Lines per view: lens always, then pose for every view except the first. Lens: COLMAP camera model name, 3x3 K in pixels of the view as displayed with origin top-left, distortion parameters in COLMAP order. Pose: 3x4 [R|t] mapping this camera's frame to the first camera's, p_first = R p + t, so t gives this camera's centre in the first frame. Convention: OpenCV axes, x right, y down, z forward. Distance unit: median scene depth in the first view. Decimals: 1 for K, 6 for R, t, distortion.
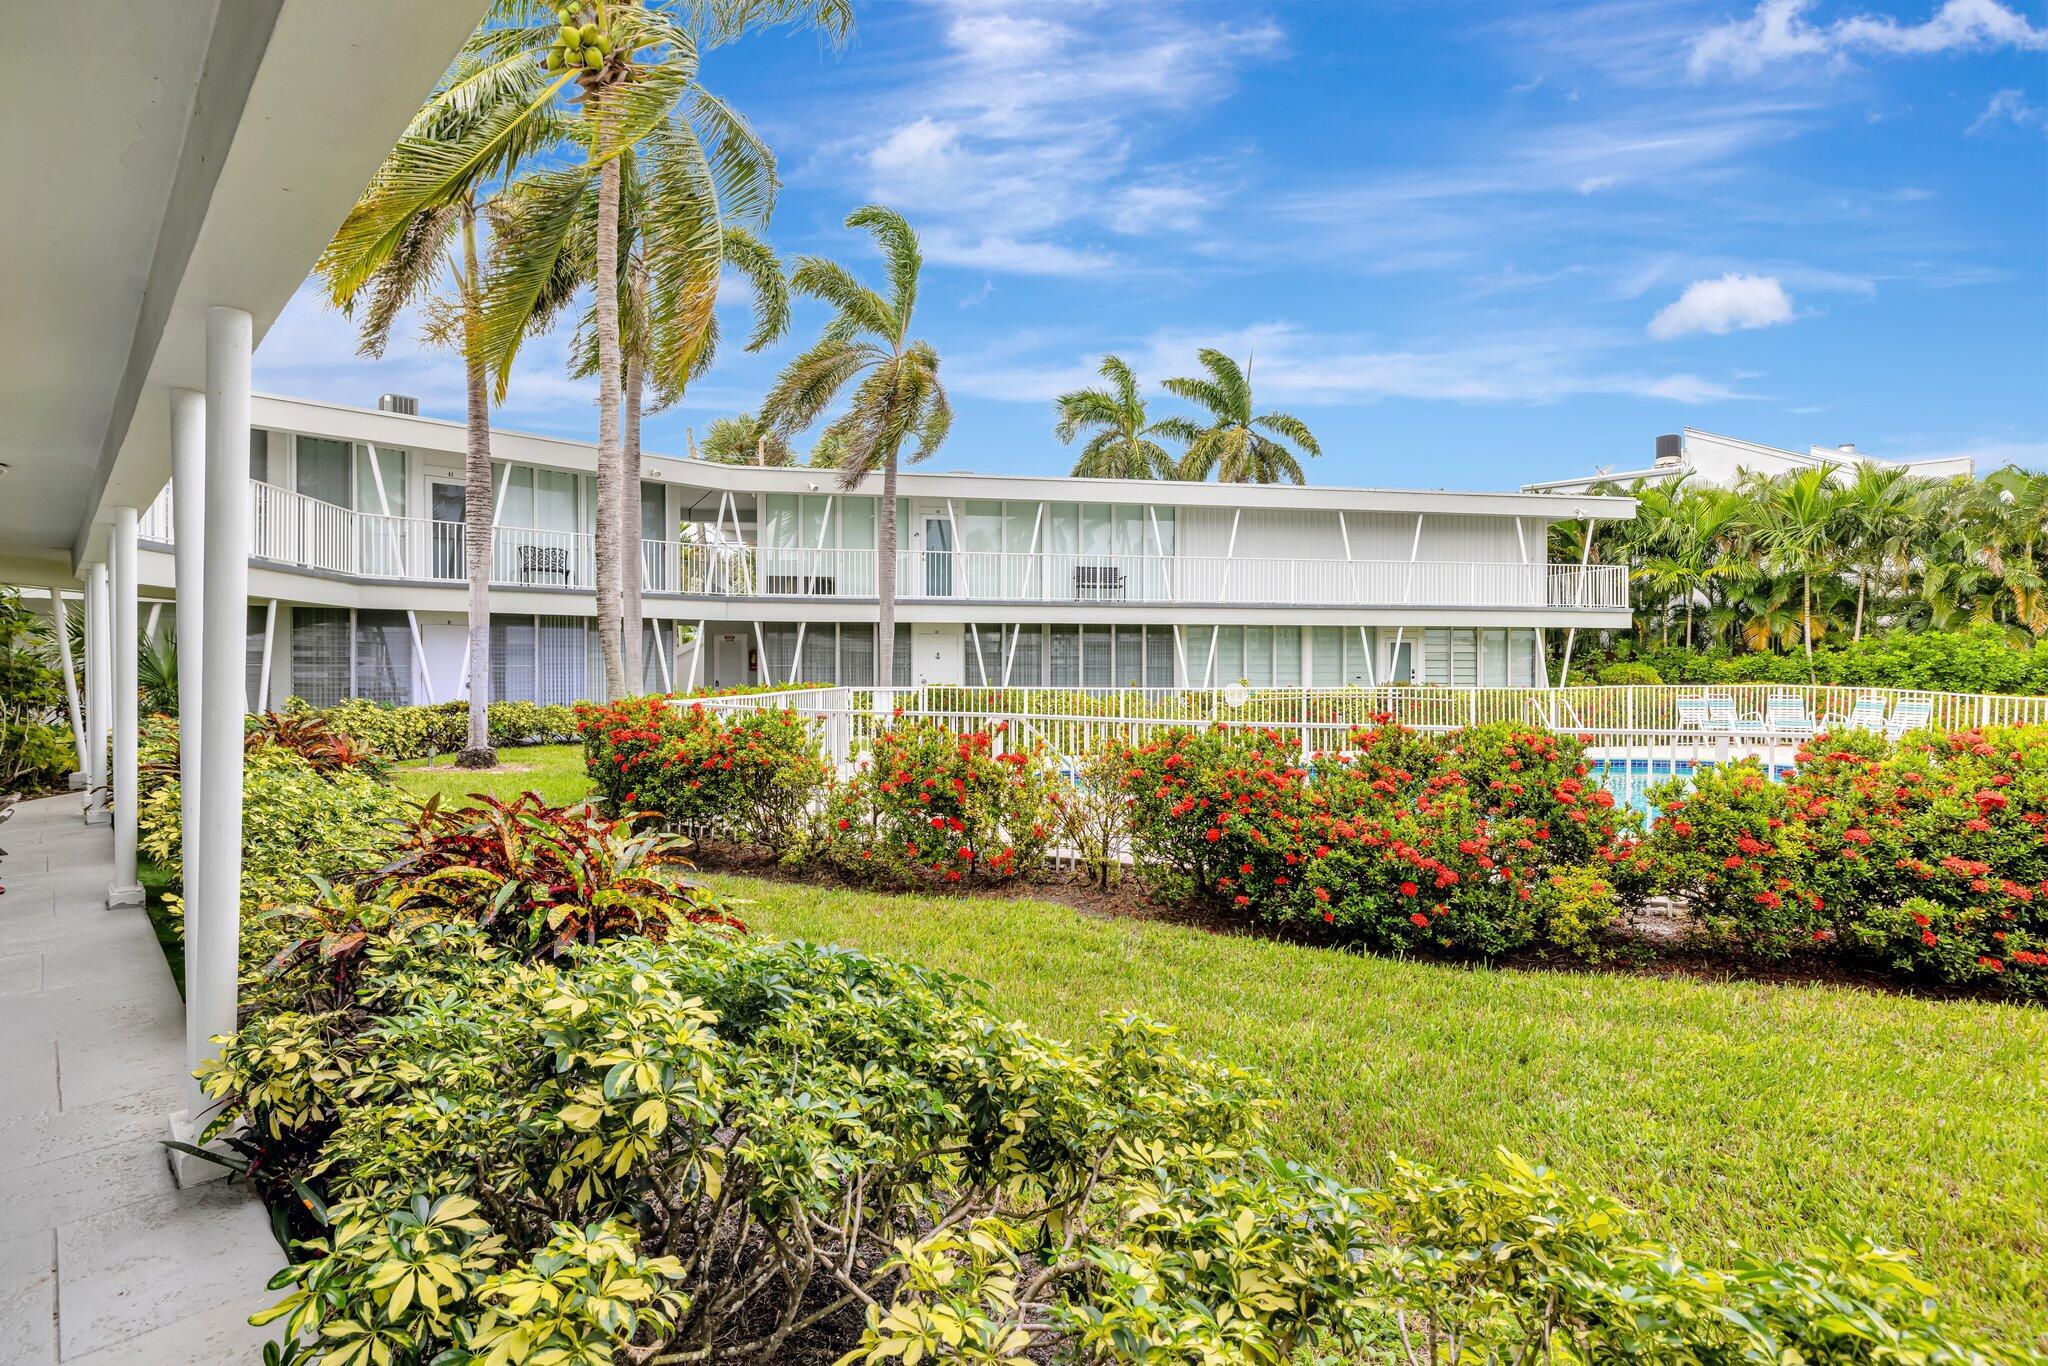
lens RADIAL K [[961.7, 0, 1032.7], [0, 961.7, 675.0], [0, 0, 1]] dist [-0.001333, 0.000270]
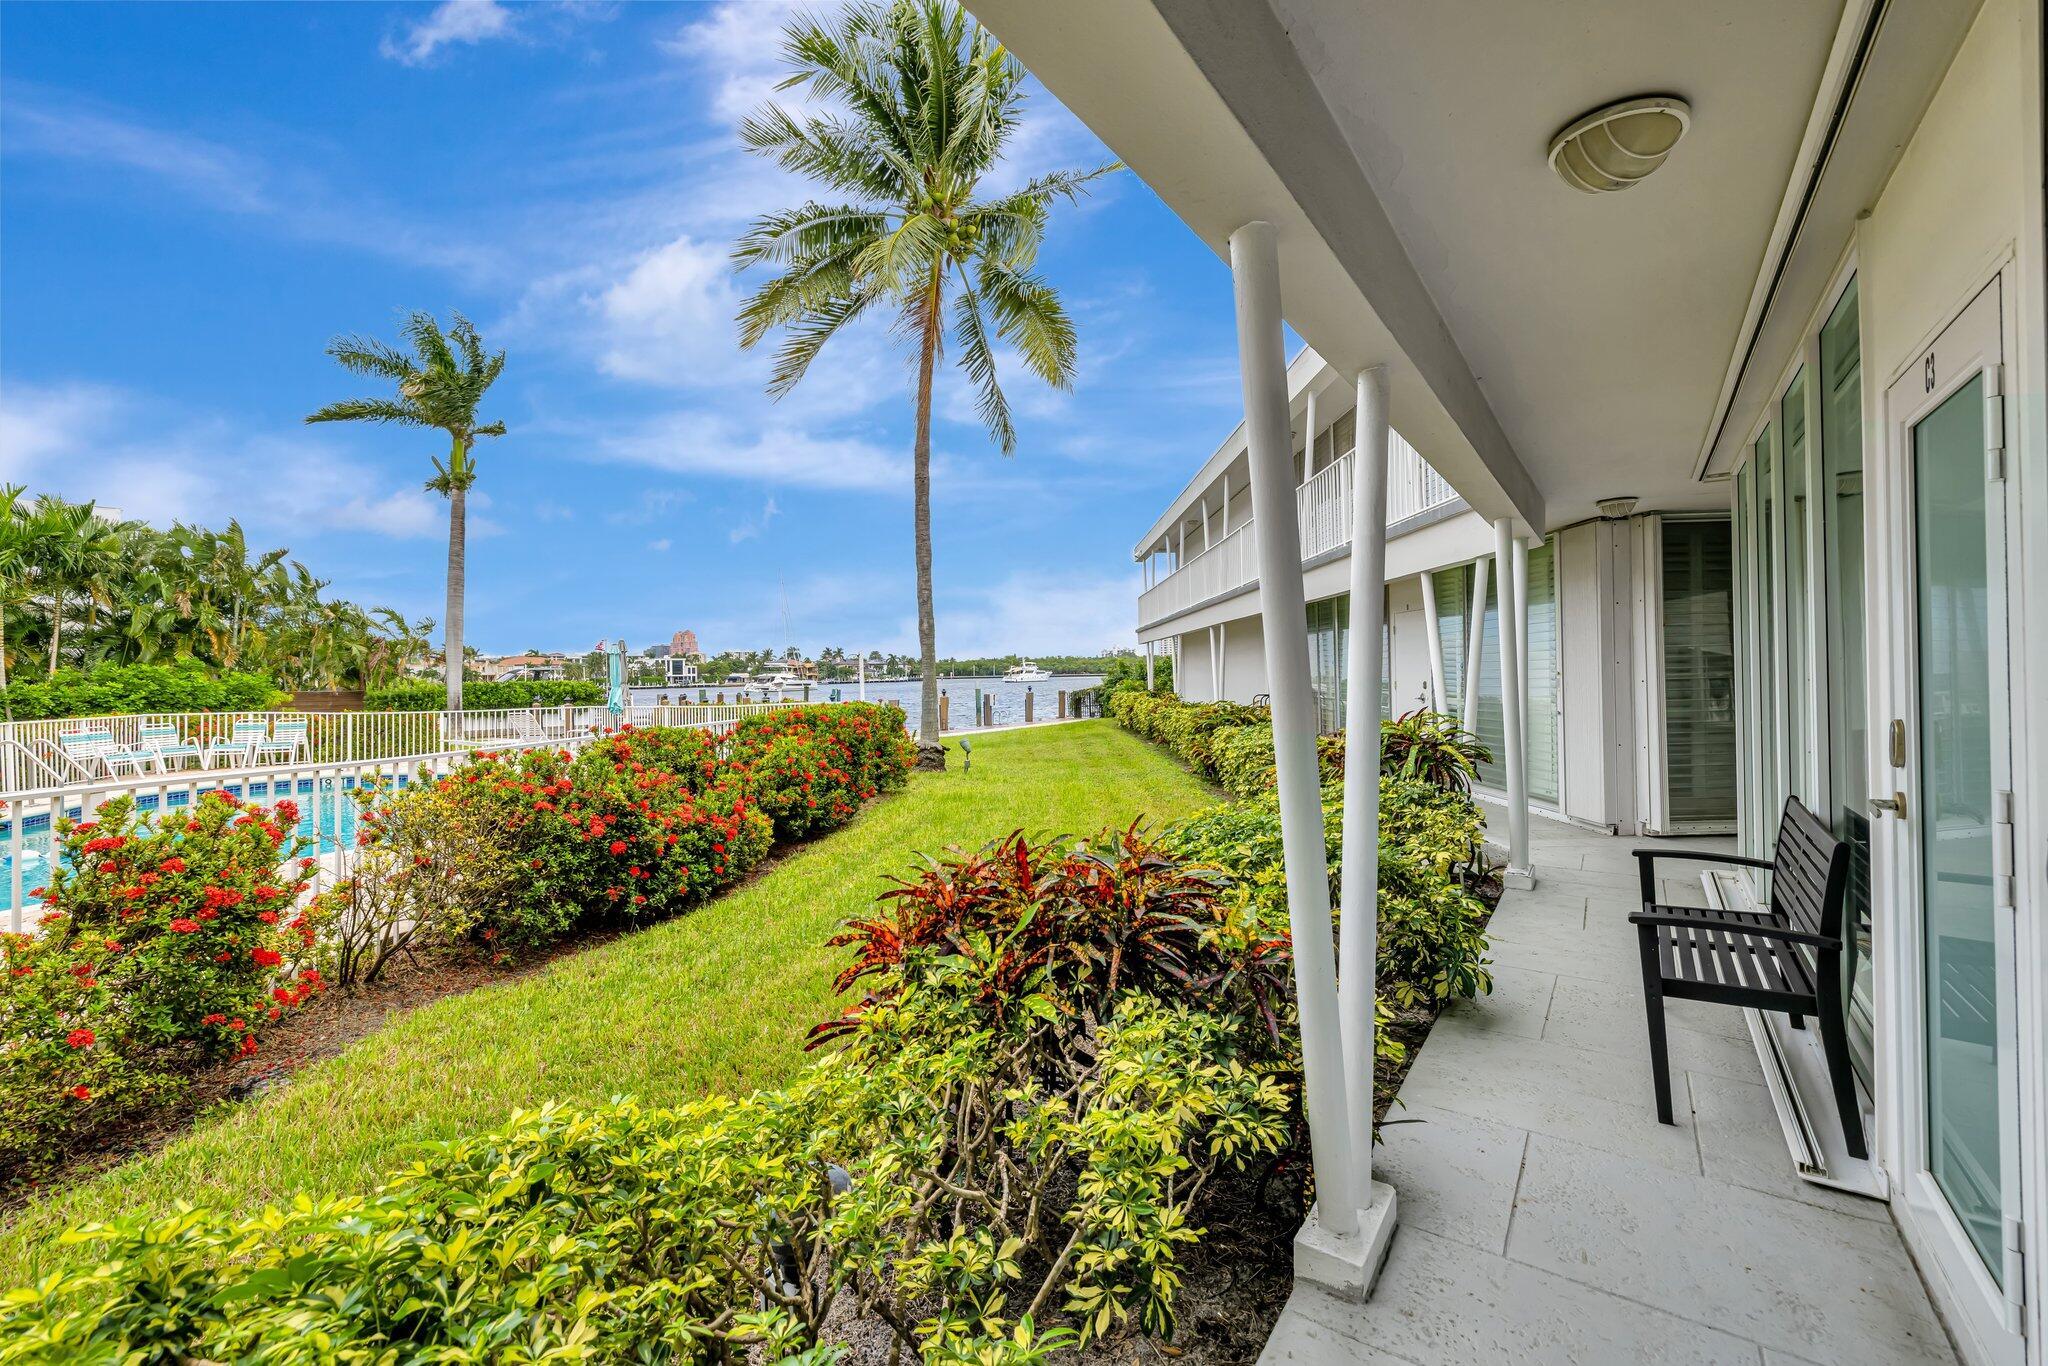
lens RADIAL K [[860.3, 0, 1015.9], [0, 860.3, 673.5], [0, 0, 1]] dist [0.002058, -0.000224]
pose [[-0.149956, 0.002797, 0.988689, -0.219521], [0.033985, 0.999420, 0.002328, -0.003121], [-0.988108, 0.033950, -0.149964, 0.190370]]
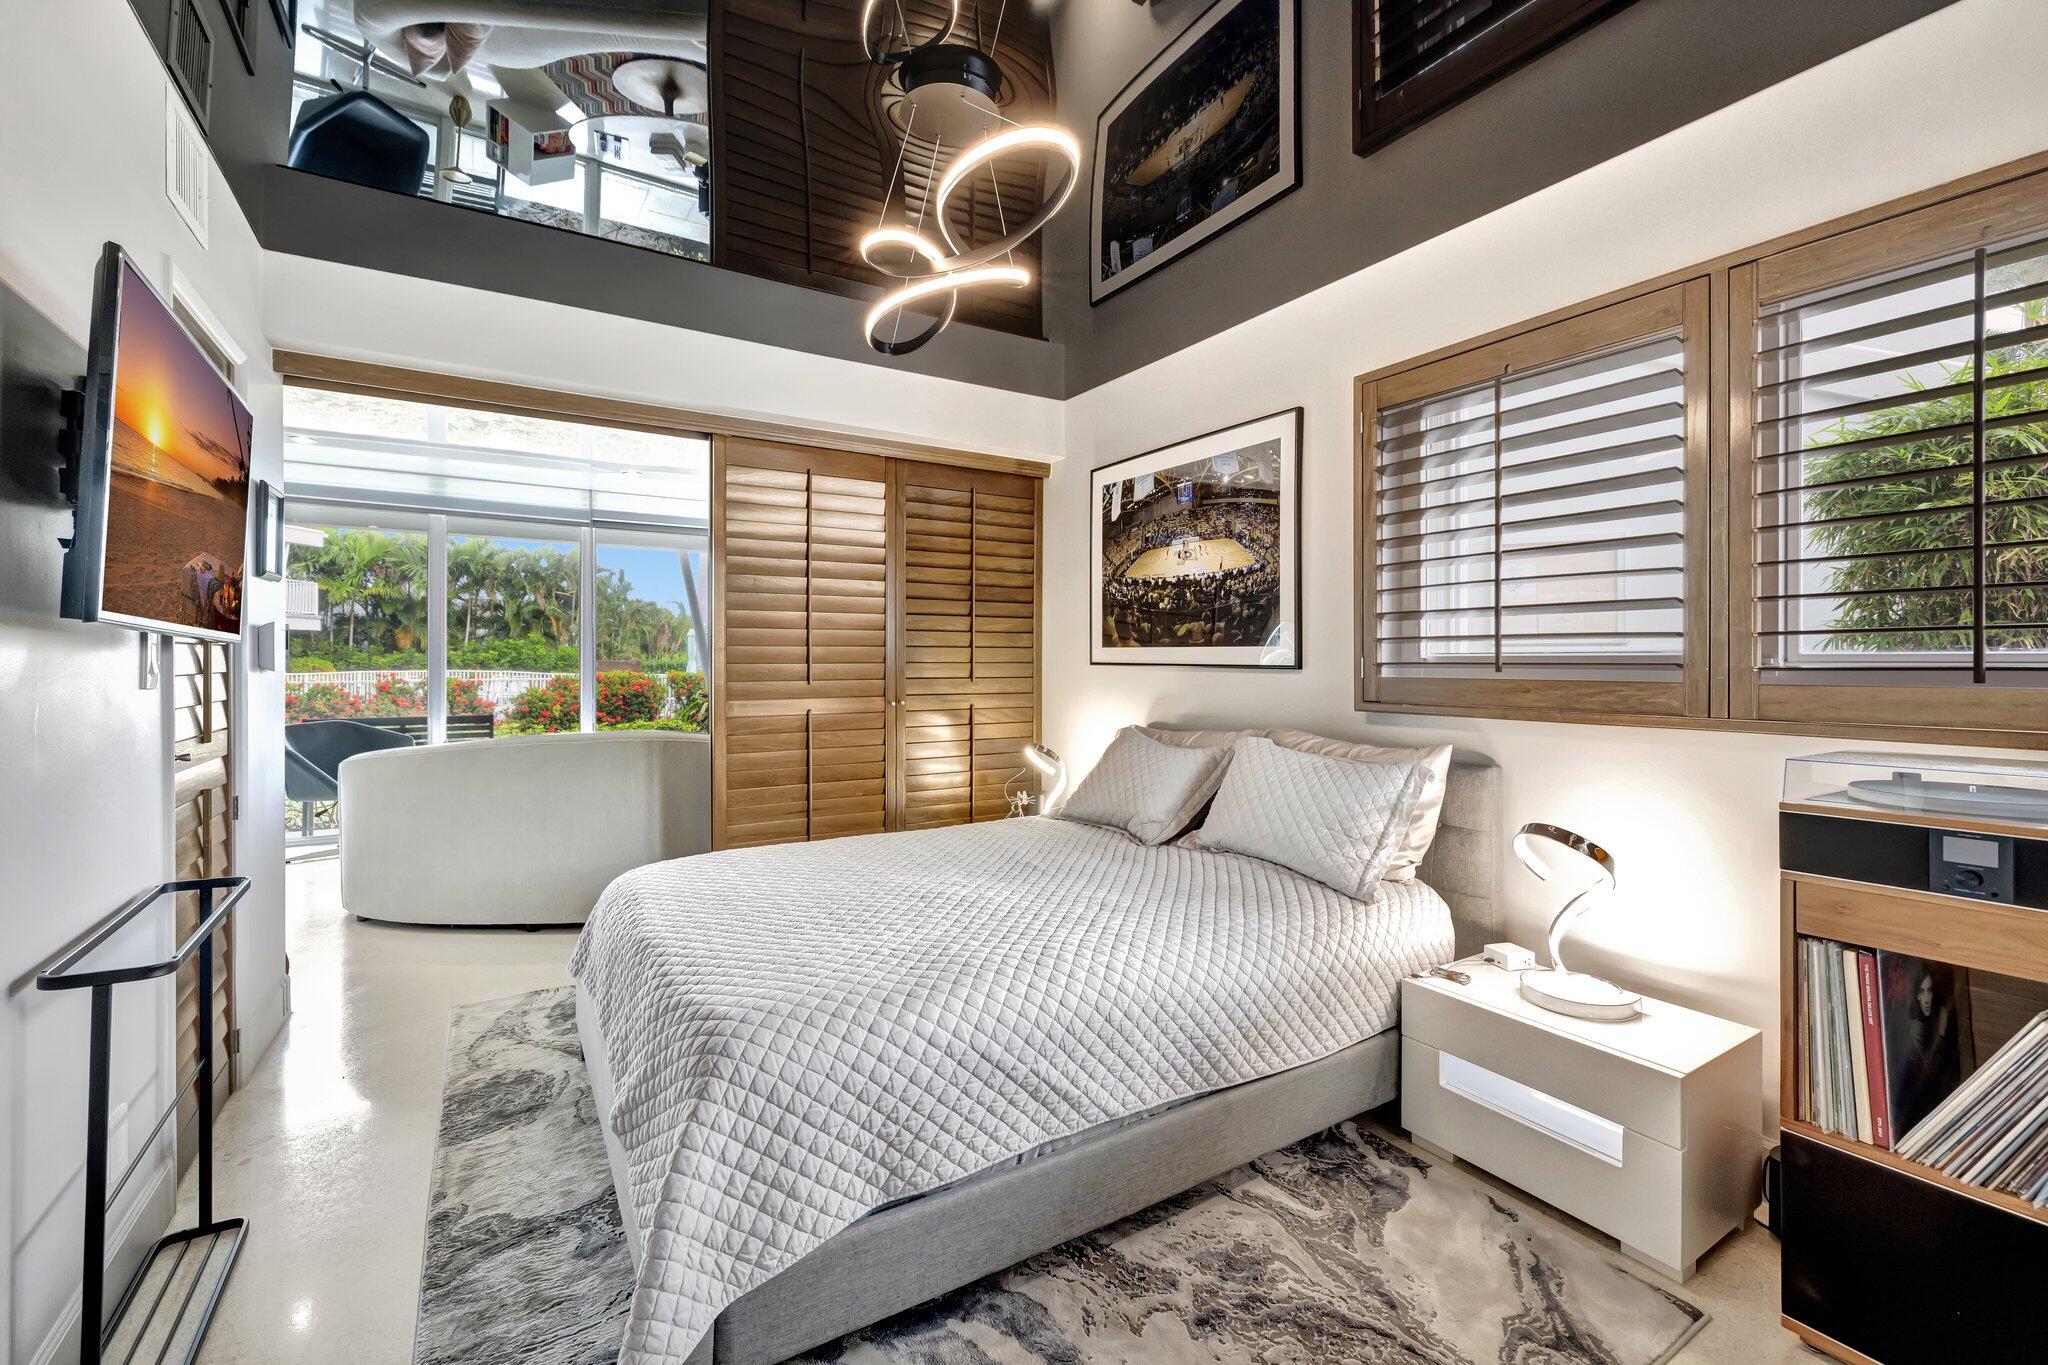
lens RADIAL K [[849.9, 0, 1019.9], [0, 849.9, 662.0], [0, 0, 1]] dist [-0.000107, -0.000002]
pose [[0.235941, -0.000111, 0.971767, -0.330380], [0.012037, 0.999924, -0.002808, 0.010076], [-0.971693, 0.012359, 0.235925, -0.236401]]
